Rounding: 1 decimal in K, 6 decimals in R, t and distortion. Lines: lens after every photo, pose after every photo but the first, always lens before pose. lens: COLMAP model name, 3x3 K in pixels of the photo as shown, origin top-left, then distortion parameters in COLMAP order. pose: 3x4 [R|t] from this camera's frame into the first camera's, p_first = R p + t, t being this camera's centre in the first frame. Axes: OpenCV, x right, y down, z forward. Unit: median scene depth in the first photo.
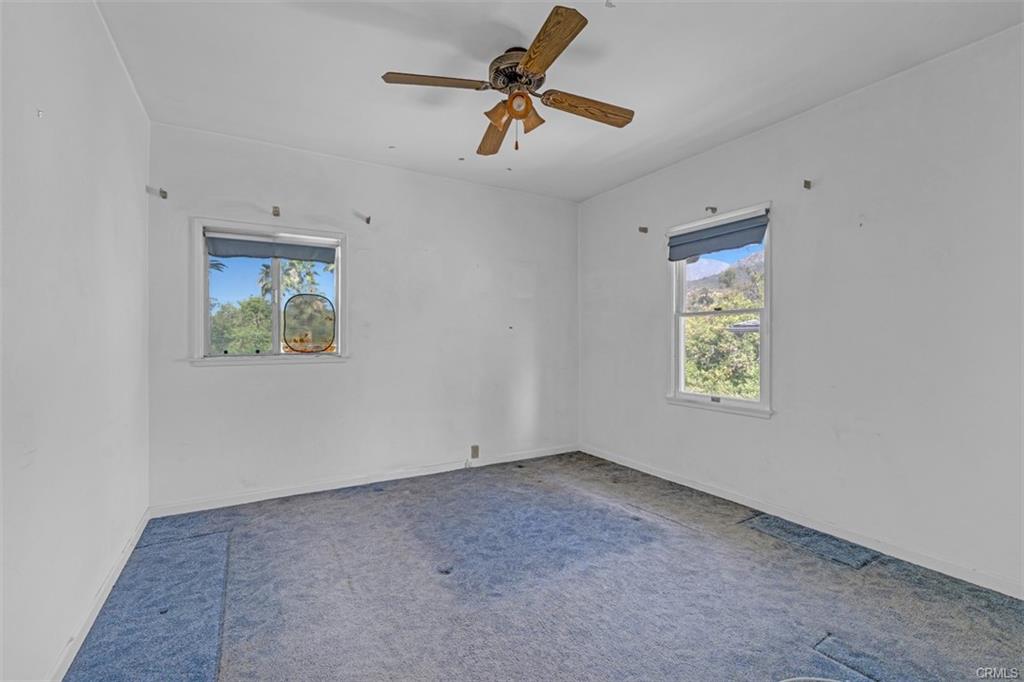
lens RADIAL K [[460.0, 0, 512.0], [0, 460.0, 340.6], [0, 0, 1]] dist [0.000030, 0.000007]
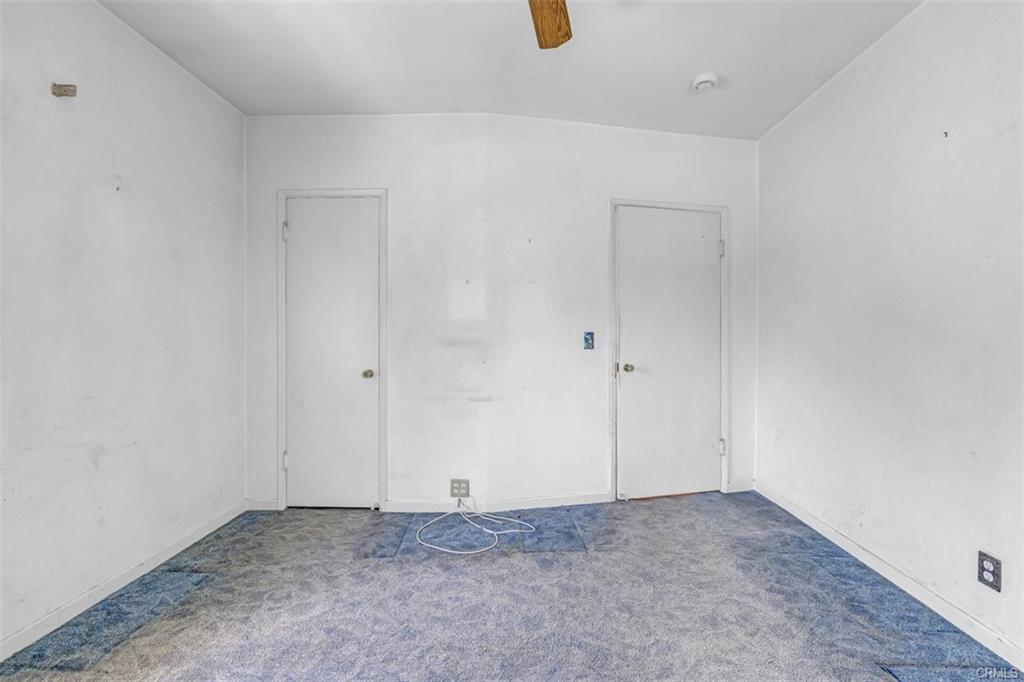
lens RADIAL K [[460.0, 0, 512.9], [0, 460.0, 339.4], [0, 0, 1]] dist [0.000030, 0.000007]
pose [[-0.853002, -0.009648, 0.521818, -0.280670], [-0.005982, 0.999944, 0.008708, -0.000896], [-0.521873, 0.004306, -0.853012, 1.526128]]
